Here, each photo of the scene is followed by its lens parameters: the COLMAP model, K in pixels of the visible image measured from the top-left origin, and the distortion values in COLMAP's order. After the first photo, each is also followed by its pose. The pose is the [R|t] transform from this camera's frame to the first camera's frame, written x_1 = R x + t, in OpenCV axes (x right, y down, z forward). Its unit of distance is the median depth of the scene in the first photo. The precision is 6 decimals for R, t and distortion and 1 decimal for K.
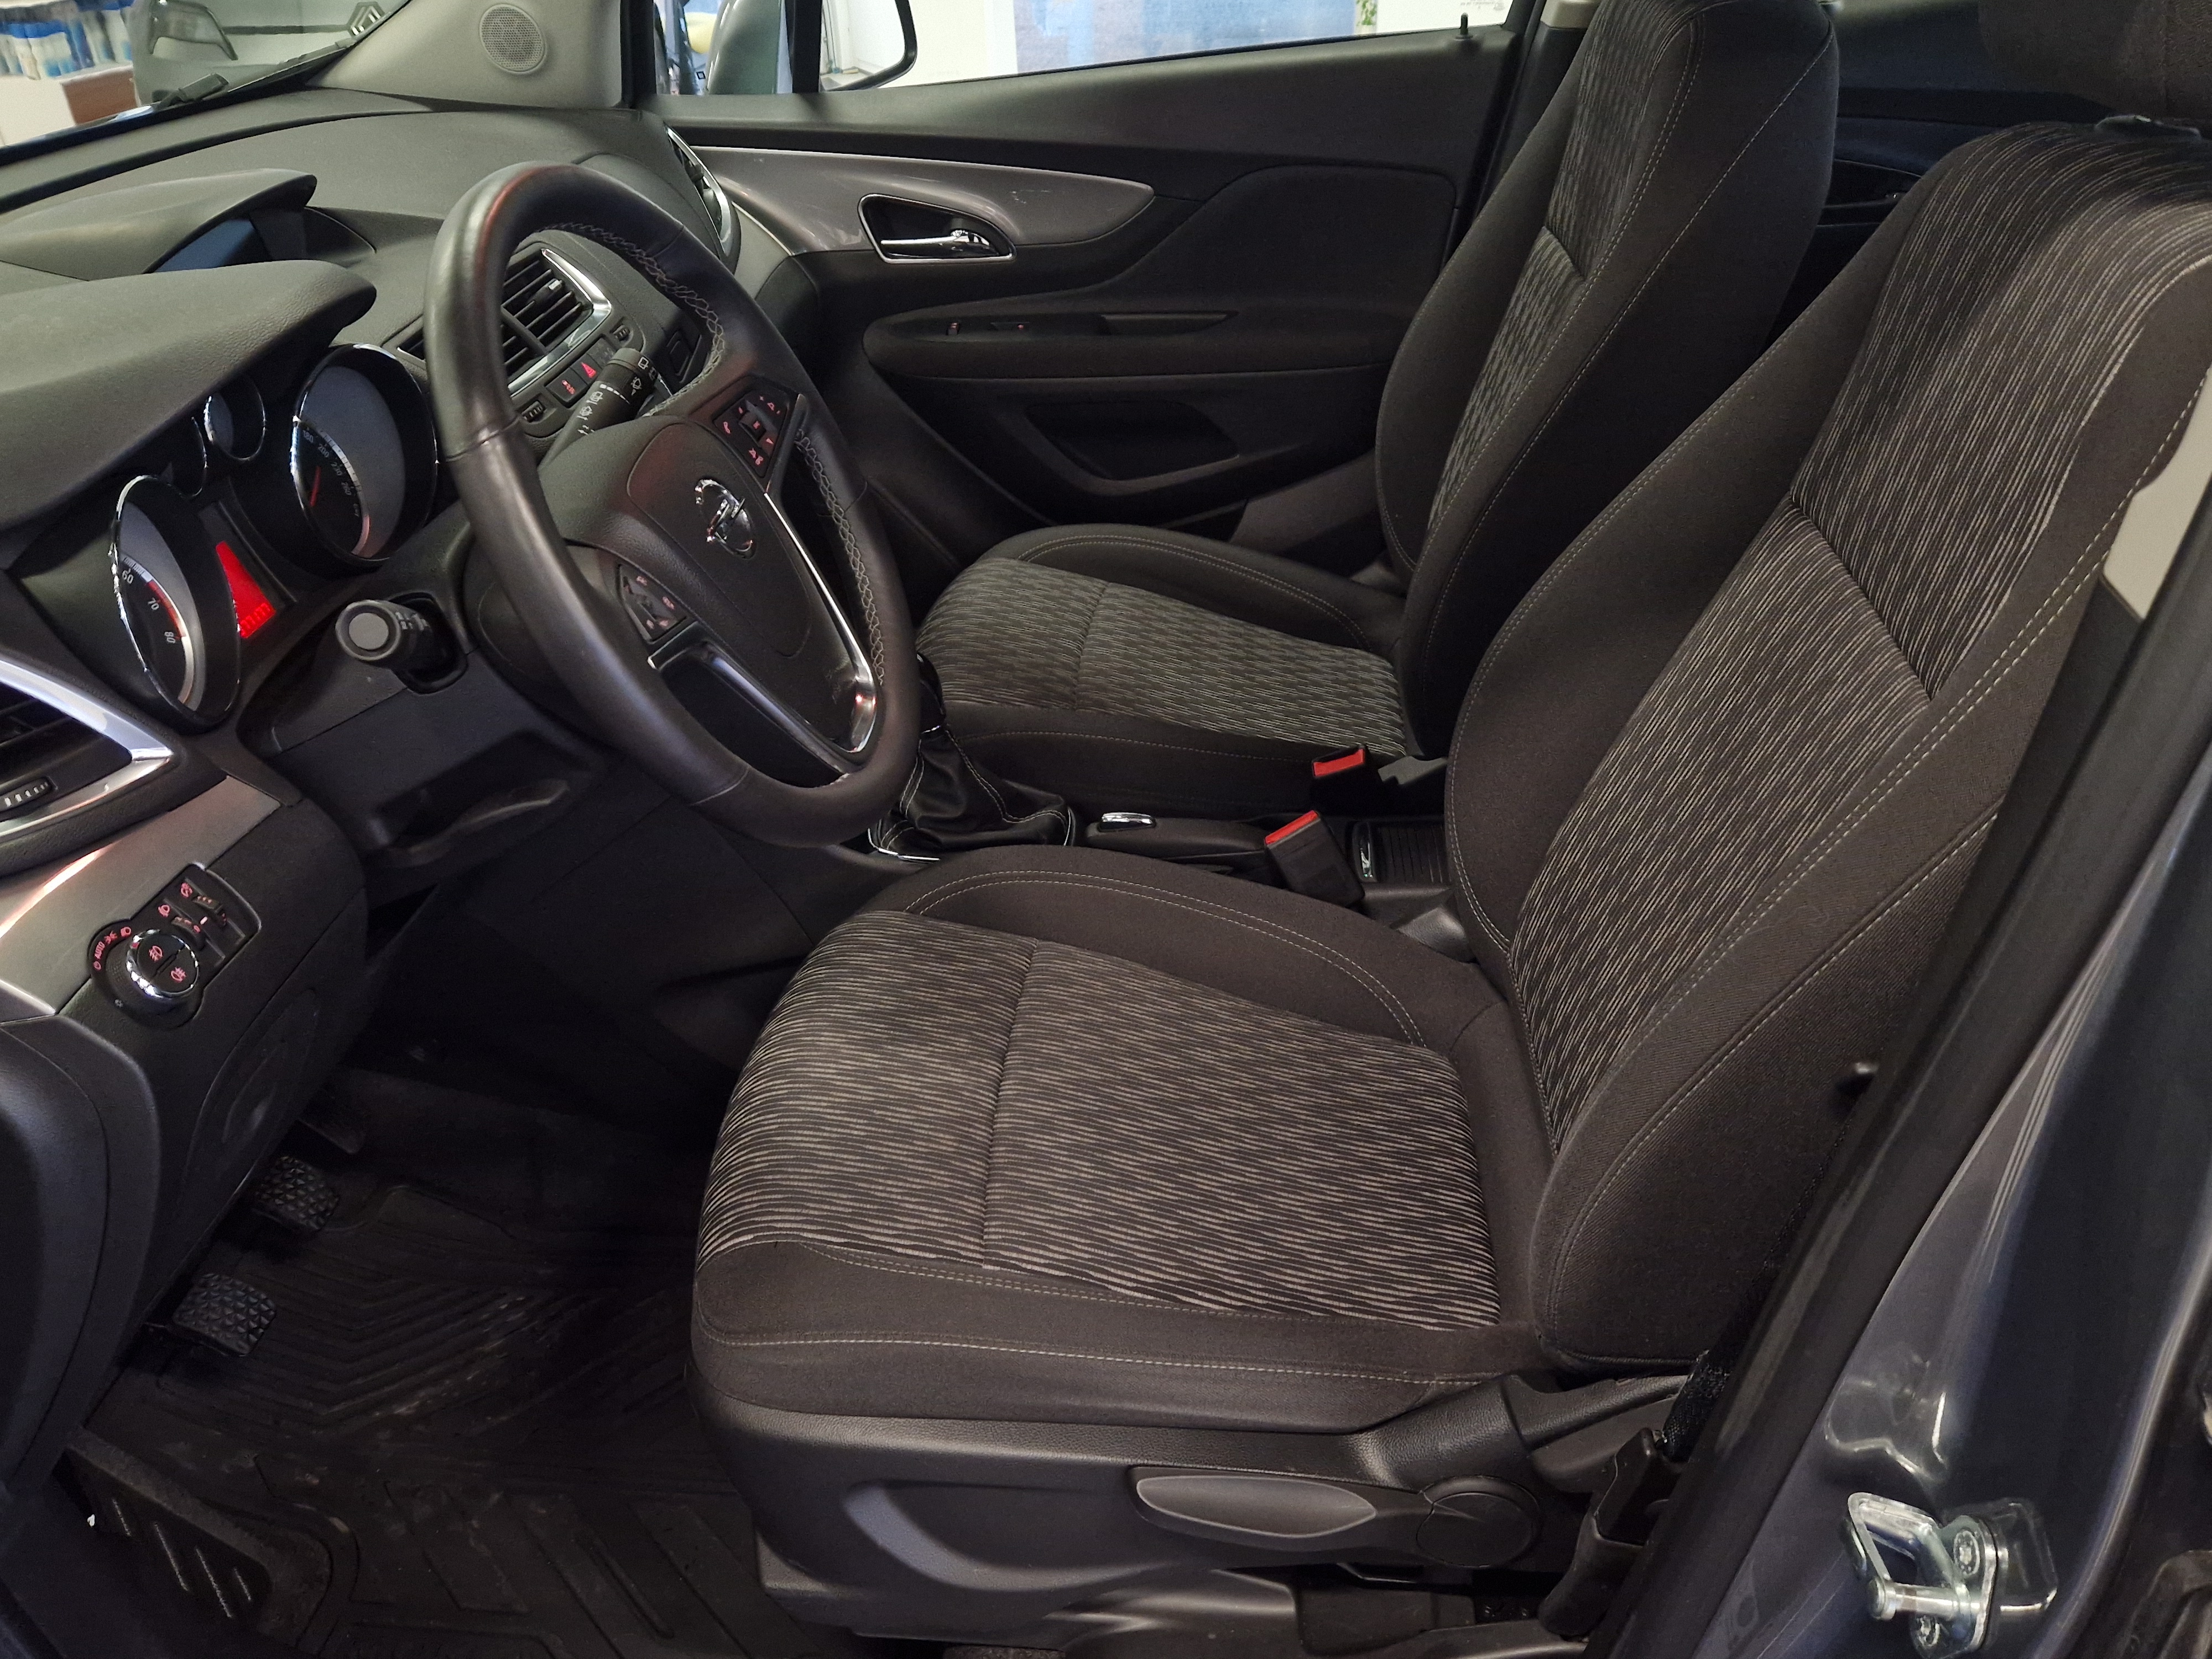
lens RADIAL K [[1672.9, 0, 1104.3], [0, 1672.9, 826.3], [0, 0, 1]] dist [0.046338, -0.049823]
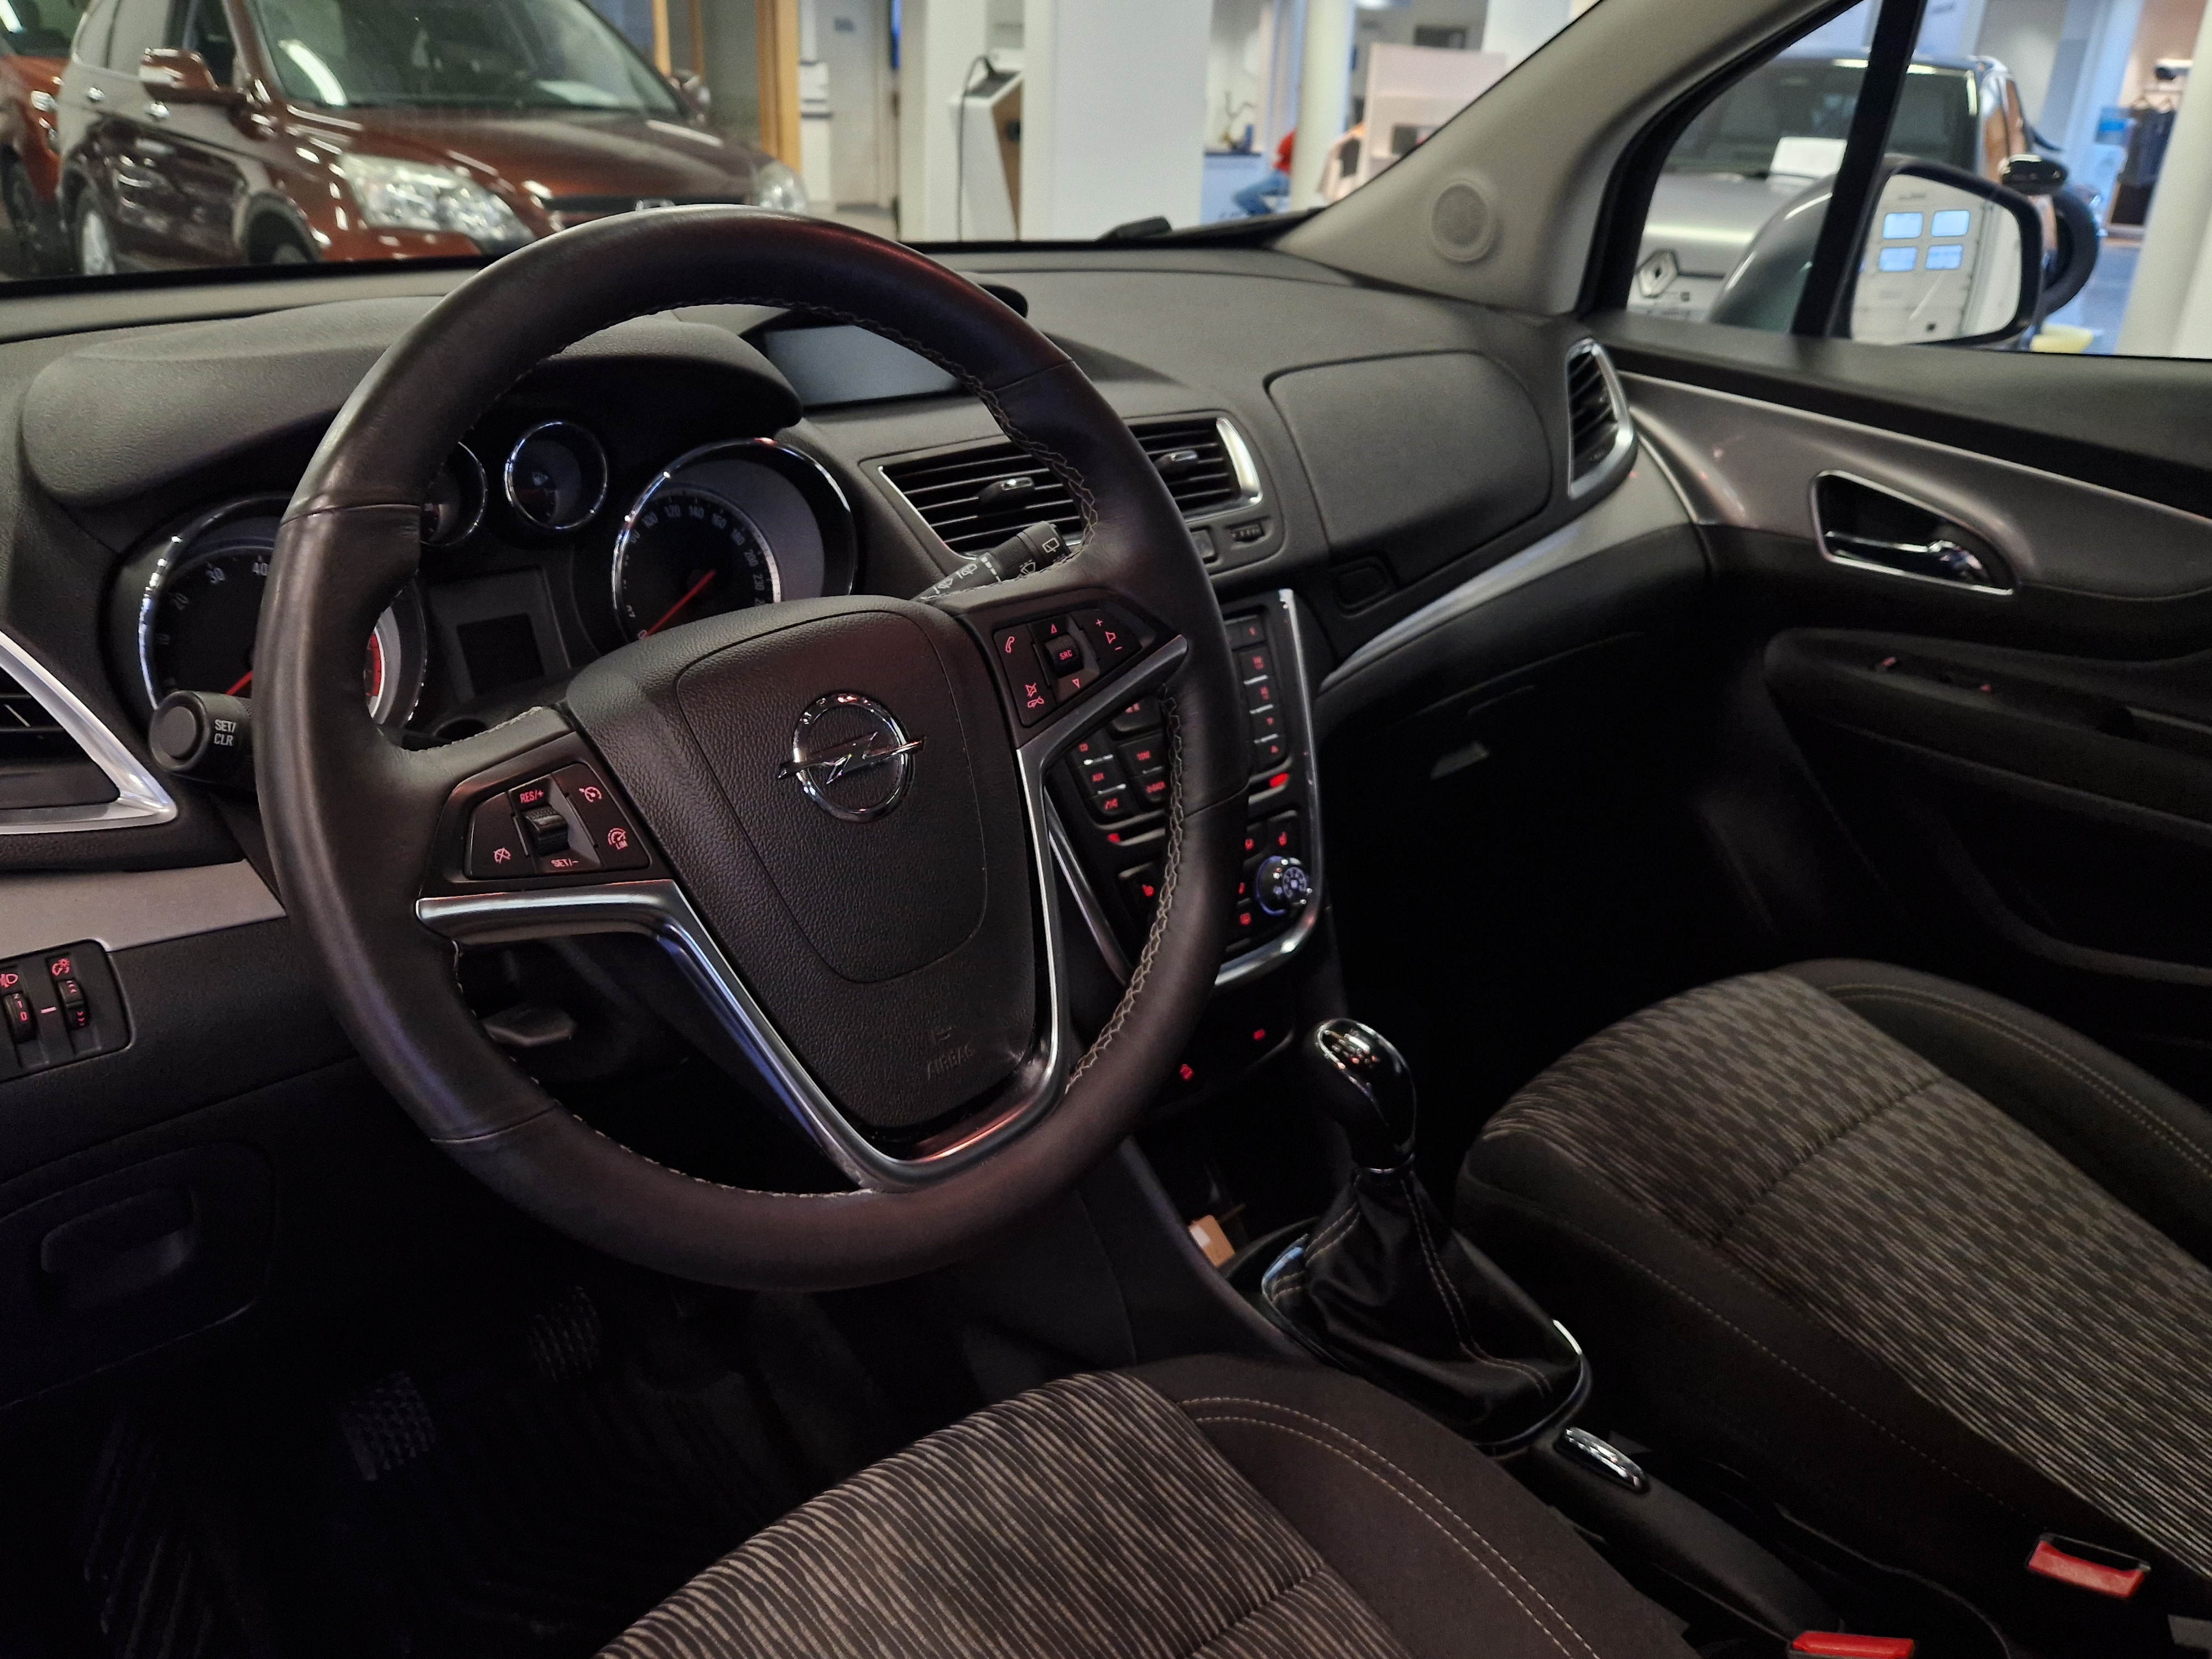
lens RADIAL K [[1672.9, 0, 1104.3], [0, 1672.9, 826.3], [0, 0, 1]] dist [0.046338, -0.049823]
pose [[0.731219, 0.323638, -0.600481, 0.142284], [-0.406493, 0.913650, -0.002569, -0.111631], [0.547798, 0.245970, 0.799635, 0.301482]]
